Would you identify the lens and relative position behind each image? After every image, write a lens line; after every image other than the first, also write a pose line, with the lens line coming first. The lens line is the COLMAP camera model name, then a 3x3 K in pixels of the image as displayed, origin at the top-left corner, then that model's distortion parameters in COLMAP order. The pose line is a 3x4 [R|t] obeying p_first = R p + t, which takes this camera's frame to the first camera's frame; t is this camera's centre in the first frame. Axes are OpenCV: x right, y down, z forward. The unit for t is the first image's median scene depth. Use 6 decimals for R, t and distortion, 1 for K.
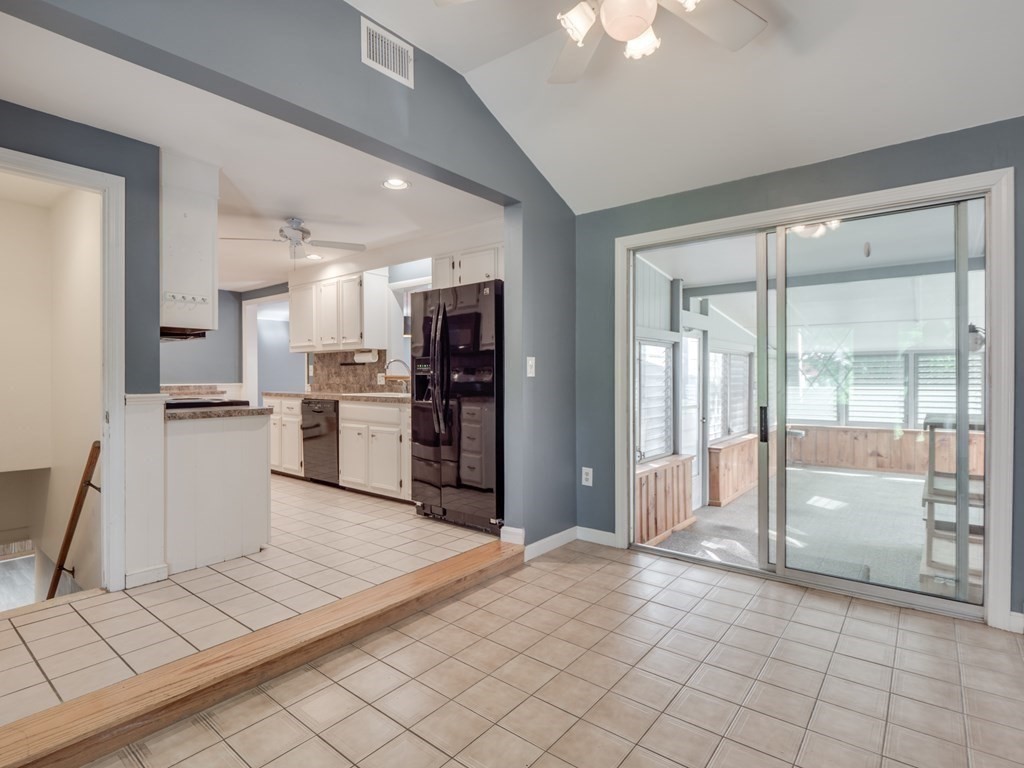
lens RADIAL K [[516.8, 0, 512.0], [0, 516.8, 381.1], [0, 0, 1]] dist [-0.009597, 0.000588]
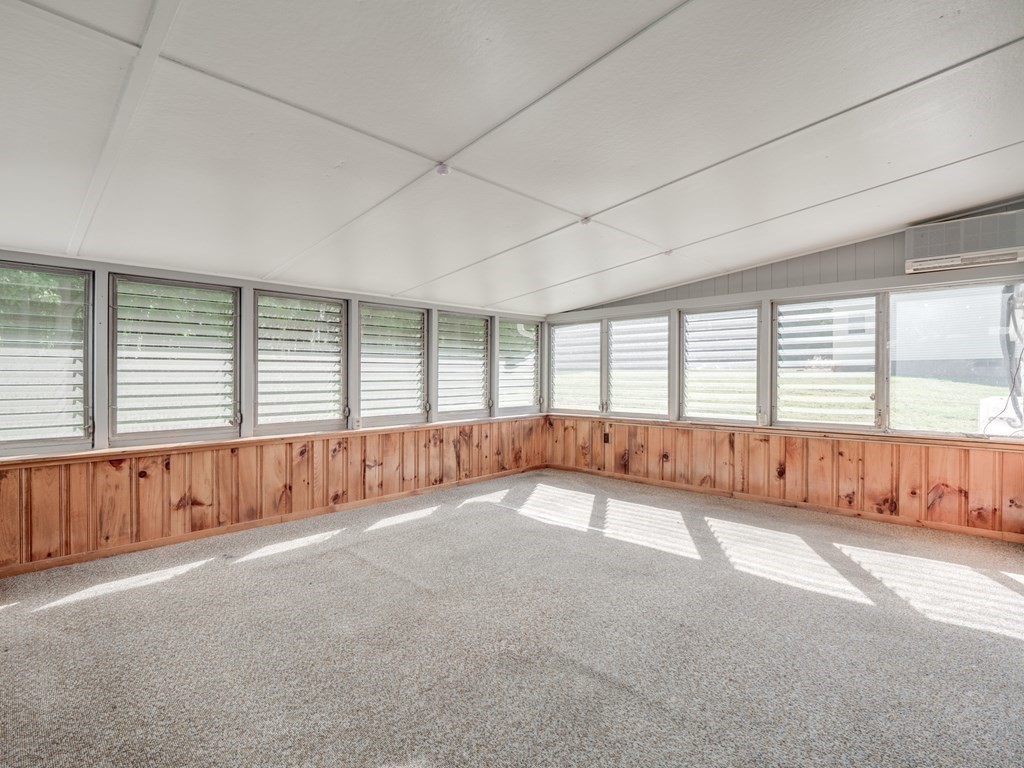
lens RADIAL K [[502.4, 0, 523.7], [0, 502.4, 377.4], [0, 0, 1]] dist [-0.012556, -0.002670]
pose [[0.135785, -0.002989, 0.990734, 1.050437], [0.006076, 0.999979, 0.002184, 0.113854], [-0.990720, 0.005723, 0.135801, 2.146911]]
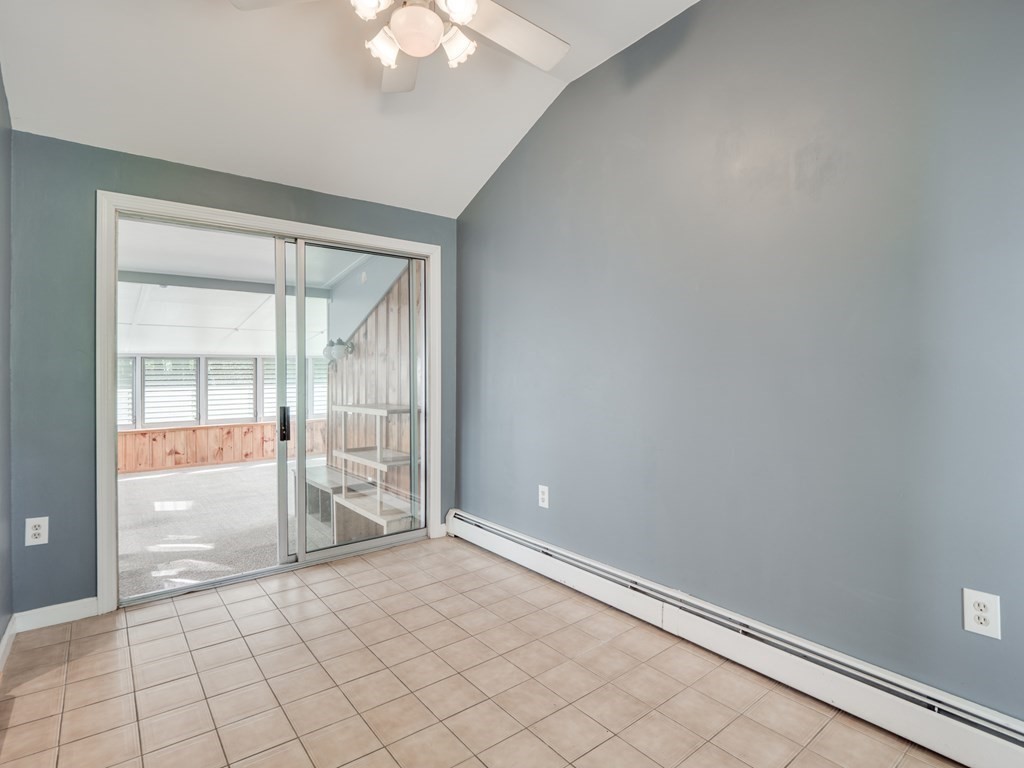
lens RADIAL K [[502.4, 0, 509.4], [0, 502.4, 375.7], [0, 0, 1]] dist [-0.012556, -0.002670]
pose [[0.260622, -0.002256, 0.965438, -0.306305], [0.016095, 0.999868, -0.002008, -0.002674], [-0.965307, 0.016062, 0.260624, 0.247123]]
